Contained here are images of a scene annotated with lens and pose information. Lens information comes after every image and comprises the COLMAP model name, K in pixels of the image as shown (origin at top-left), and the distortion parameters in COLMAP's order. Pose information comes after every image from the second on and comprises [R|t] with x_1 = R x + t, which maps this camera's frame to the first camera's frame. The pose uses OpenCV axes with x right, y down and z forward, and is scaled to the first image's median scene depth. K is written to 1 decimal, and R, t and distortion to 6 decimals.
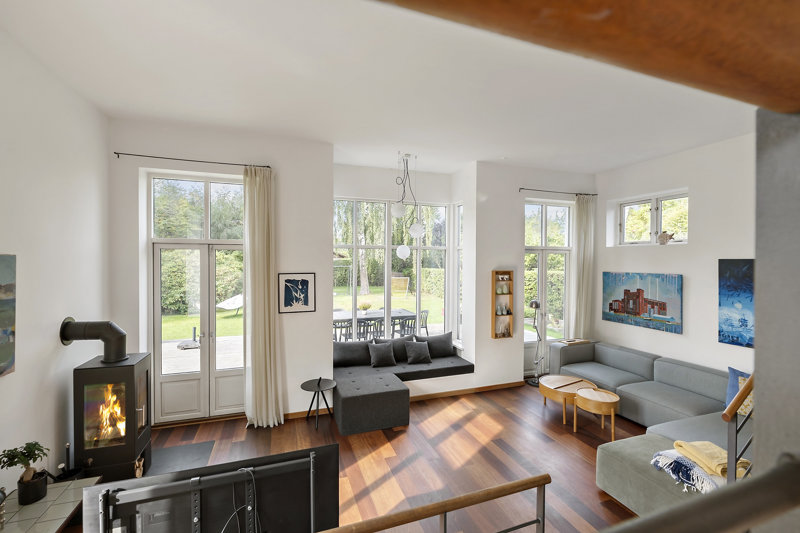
lens RADIAL K [[336.2, 0, 400.0], [0, 336.2, 266.5], [0, 0, 1]] dist [0.012793, -0.010555]
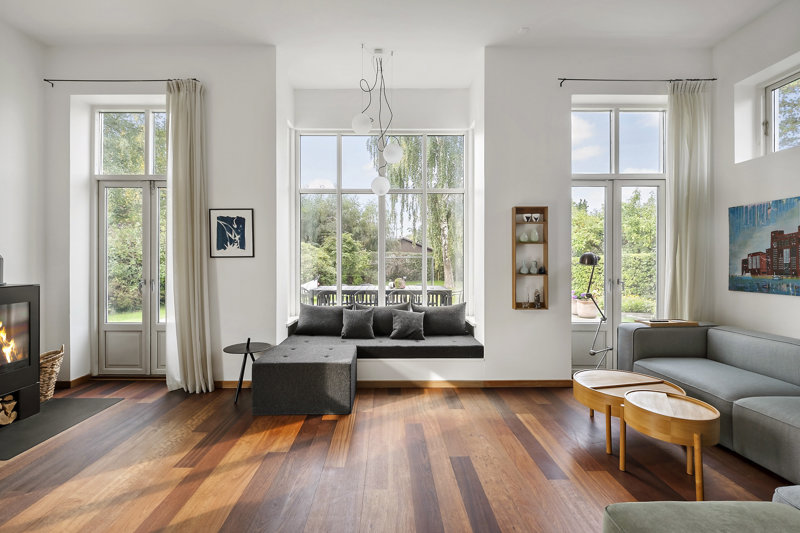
lens RADIAL K [[336.2, 0, 400.0], [0, 336.2, 266.5], [0, 0, 1]] dist [0.012793, -0.010555]
pose [[0.945932, -0.003424, -0.324348, 0.279075], [-0.000541, 0.999926, -0.012132, 0.137213], [0.324366, 0.011652, 0.945860, 0.296237]]
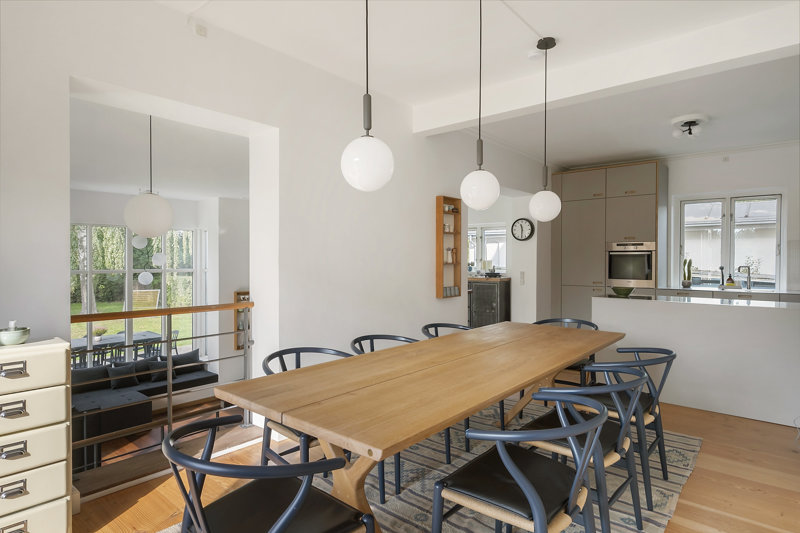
lens RADIAL K [[431.5, 0, 400.0], [0, 431.5, 266.5], [0, 0, 1]] dist [-0.016737, -0.000359]
pose [[0.862502, -0.008194, 0.505988, 0.017588], [0.009921, 0.999951, -0.000717, -0.067236], [-0.505957, 0.005638, 0.862540, -0.562259]]
